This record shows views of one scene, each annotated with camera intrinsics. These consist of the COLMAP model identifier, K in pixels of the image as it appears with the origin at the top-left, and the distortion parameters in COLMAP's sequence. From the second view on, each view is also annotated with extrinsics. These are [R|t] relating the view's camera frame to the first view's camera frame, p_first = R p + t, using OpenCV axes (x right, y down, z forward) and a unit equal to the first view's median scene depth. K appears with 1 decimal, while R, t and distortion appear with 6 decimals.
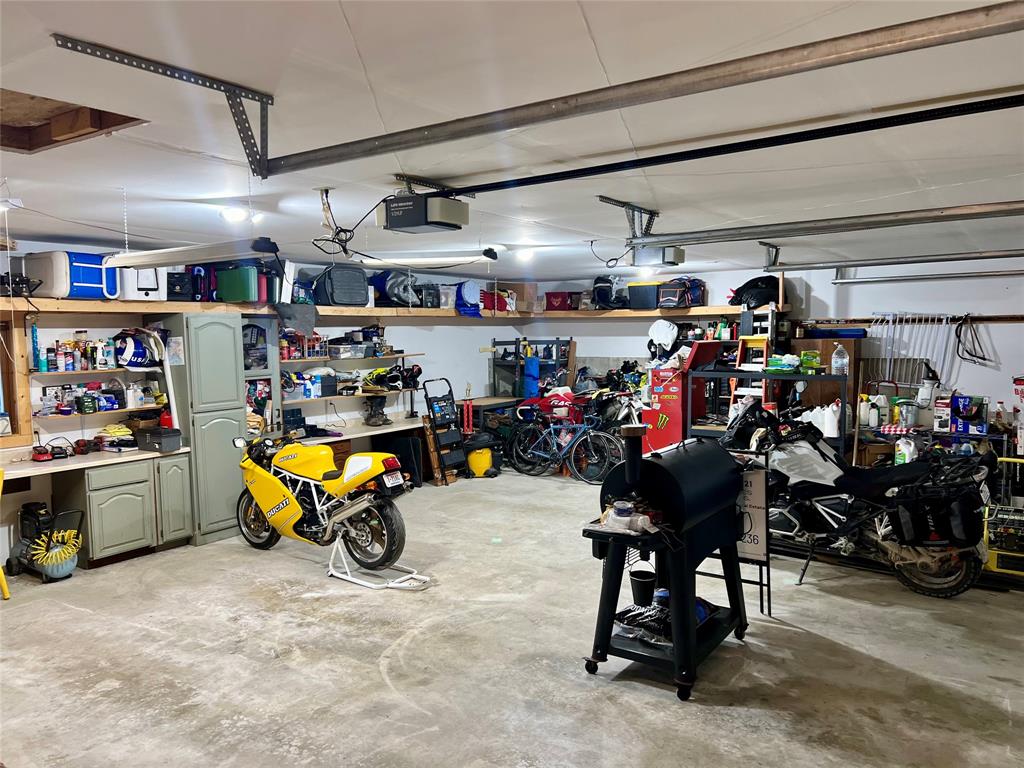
lens RADIAL K [[761.6, 0, 509.1], [0, 761.6, 386.4], [0, 0, 1]] dist [0.065555, -0.075072]
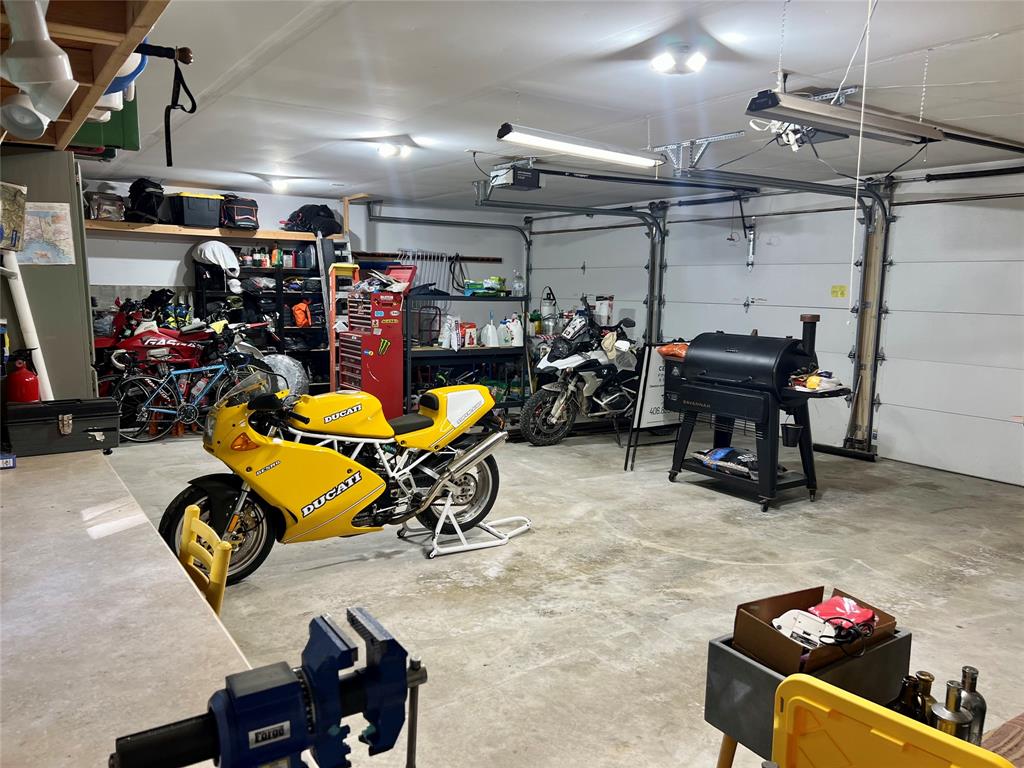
lens RADIAL K [[761.6, 0, 509.1], [0, 761.6, 386.4], [0, 0, 1]] dist [0.065555, -0.075072]
pose [[0.369530, -0.103827, 0.923400, -0.987752], [0.045355, 0.994569, 0.093679, 0.018919], [-0.928111, 0.007264, 0.372232, 0.740427]]
